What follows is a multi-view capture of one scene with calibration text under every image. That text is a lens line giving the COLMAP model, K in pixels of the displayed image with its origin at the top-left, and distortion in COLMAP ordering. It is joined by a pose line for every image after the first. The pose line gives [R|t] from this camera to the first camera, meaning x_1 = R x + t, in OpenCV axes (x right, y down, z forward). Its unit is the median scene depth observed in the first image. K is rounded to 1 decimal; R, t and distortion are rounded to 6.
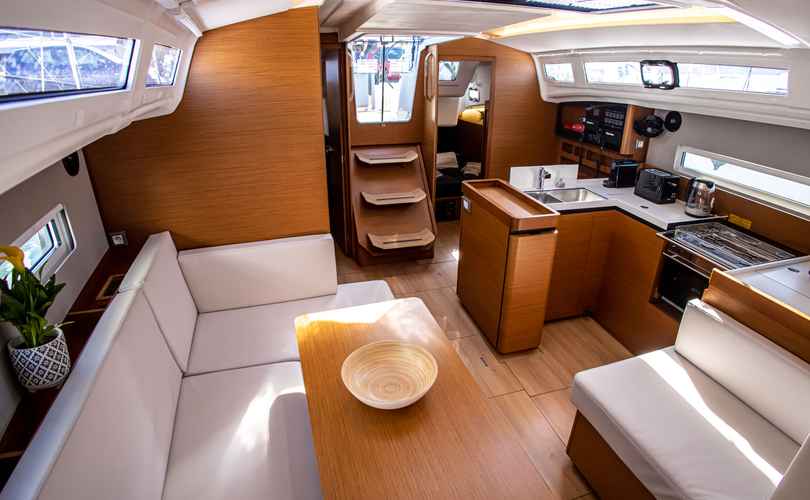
lens RADIAL K [[435.9, 0, 405.0], [0, 435.9, 250.0], [0, 0, 1]] dist [-0.154531, 0.045557]
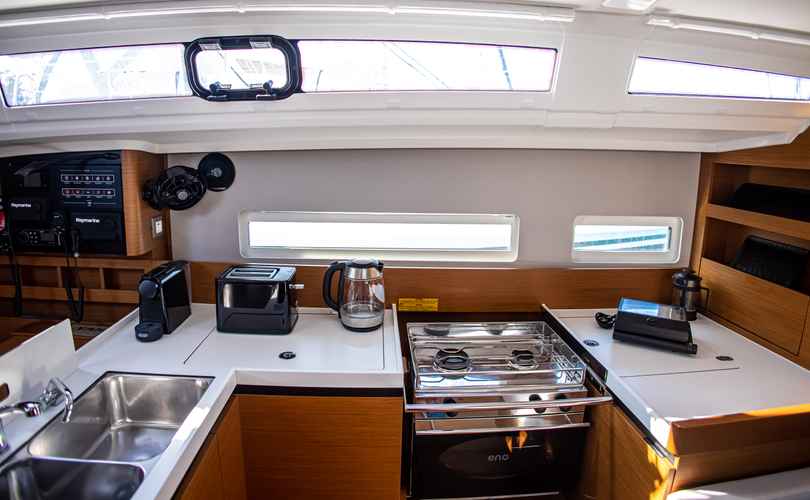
lens RADIAL K [[435.4, 0, 402.5], [0, 435.4, 210.1], [0, 0, 1]] dist [-0.151328, 0.037586]
pose [[0.200022, -0.138503, 0.969953, 0.151798], [0.373562, 0.925962, 0.055186, -0.199796], [-0.905783, 0.351299, 0.236952, 0.629438]]
